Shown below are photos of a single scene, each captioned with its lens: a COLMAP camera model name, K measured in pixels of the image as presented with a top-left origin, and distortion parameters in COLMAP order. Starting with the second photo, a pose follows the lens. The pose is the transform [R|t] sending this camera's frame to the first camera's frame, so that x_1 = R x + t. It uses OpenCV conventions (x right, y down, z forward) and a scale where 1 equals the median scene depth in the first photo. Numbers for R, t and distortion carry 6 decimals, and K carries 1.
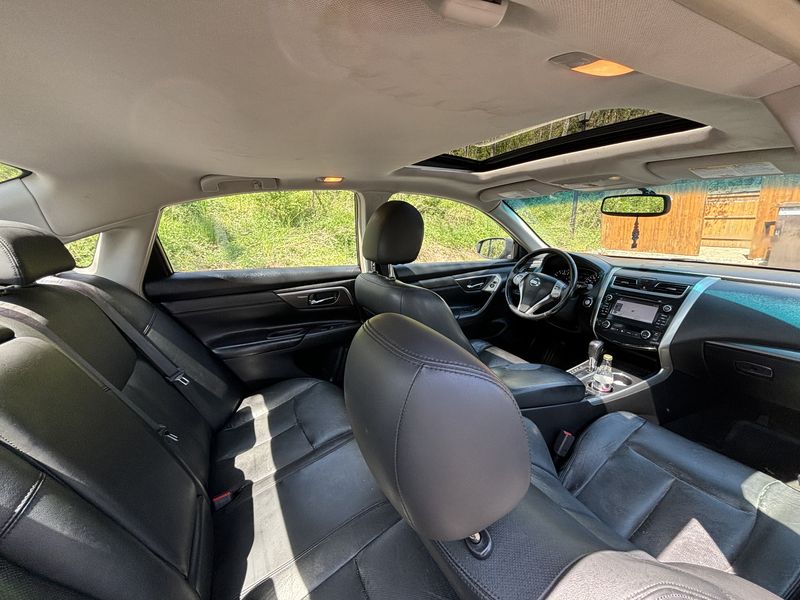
lens RADIAL K [[322.1, 0, 400.0], [0, 322.1, 300.0], [0, 0, 1]] dist [-0.001786, -0.000165]
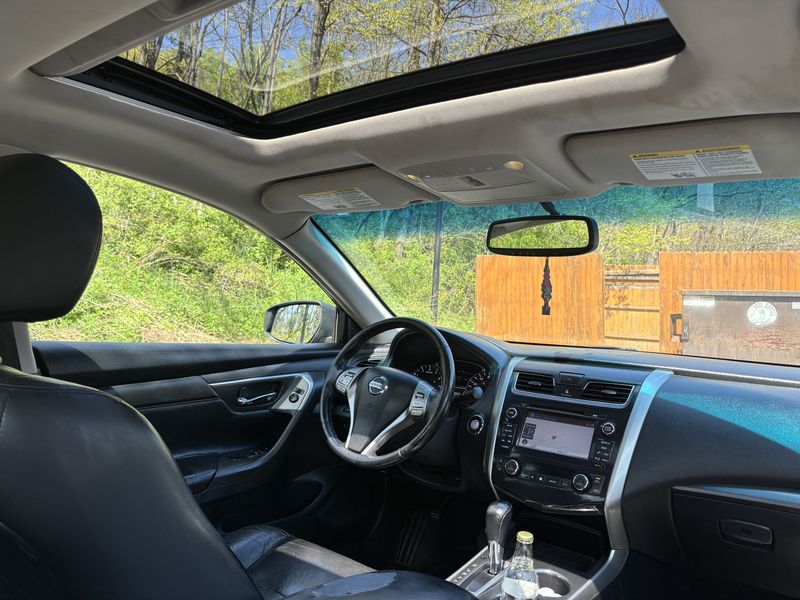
lens RADIAL K [[601.4, 0, 400.0], [0, 601.4, 300.0], [0, 0, 1]] dist [0.027280, -0.004605]
pose [[0.909290, 0.056251, 0.412343, 0.074462], [0.041930, 0.973398, -0.225252, 0.024779], [-0.414045, 0.222109, 0.882742, 0.171719]]
